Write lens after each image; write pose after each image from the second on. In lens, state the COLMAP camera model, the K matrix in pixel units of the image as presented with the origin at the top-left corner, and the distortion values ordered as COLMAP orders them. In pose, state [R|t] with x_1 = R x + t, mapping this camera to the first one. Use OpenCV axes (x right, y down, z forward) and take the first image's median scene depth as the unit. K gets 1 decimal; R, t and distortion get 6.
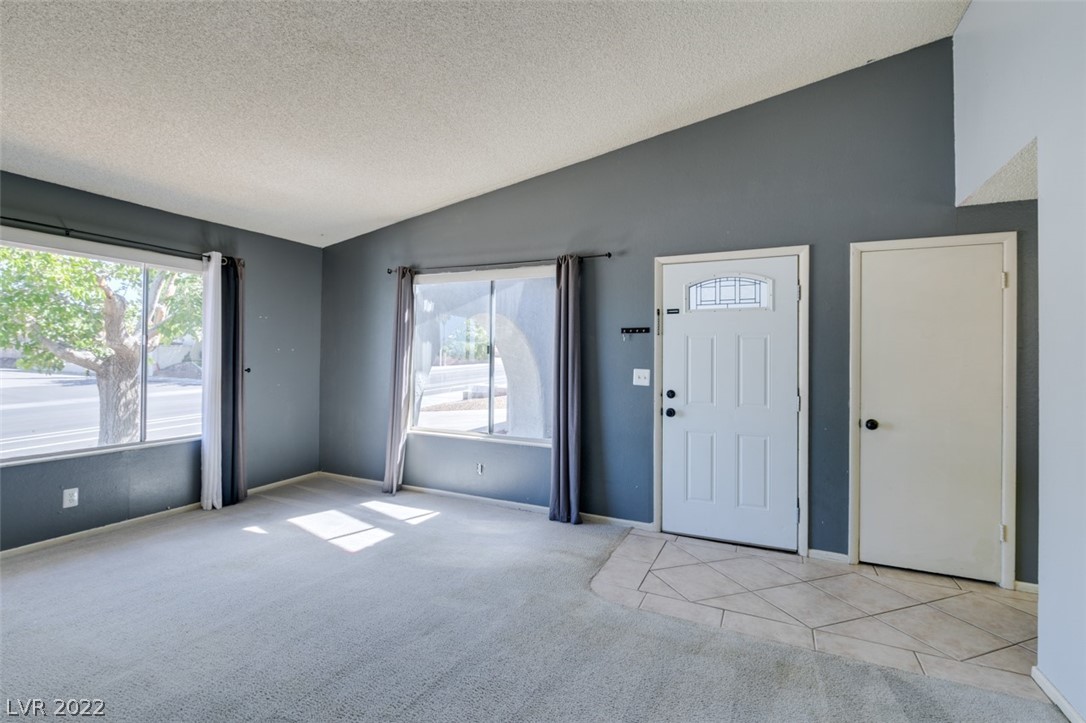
lens RADIAL K [[487.6, 0, 549.6], [0, 487.6, 358.6], [0, 0, 1]] dist [-0.000559, 0.000104]
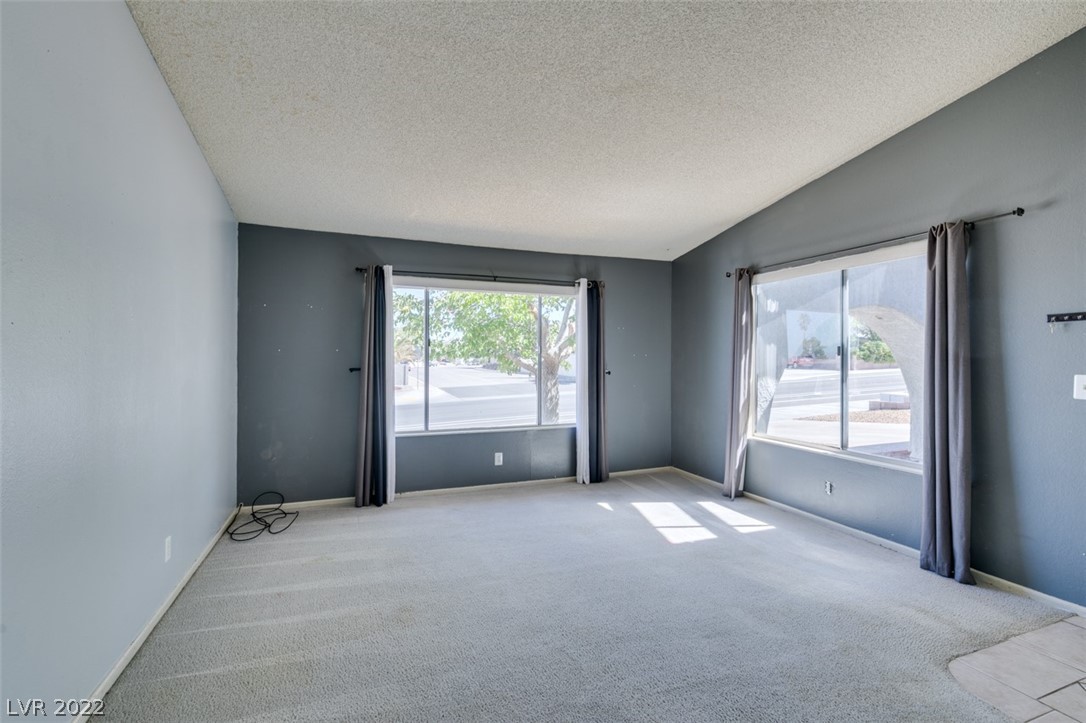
lens RADIAL K [[487.6, 0, 549.6], [0, 487.6, 358.6], [0, 0, 1]] dist [-0.000559, 0.000104]
pose [[0.728955, -0.013508, -0.684428, 0.102987], [0.006691, 0.999898, -0.012608, 0.003211], [0.684529, 0.004611, 0.728971, 0.026433]]
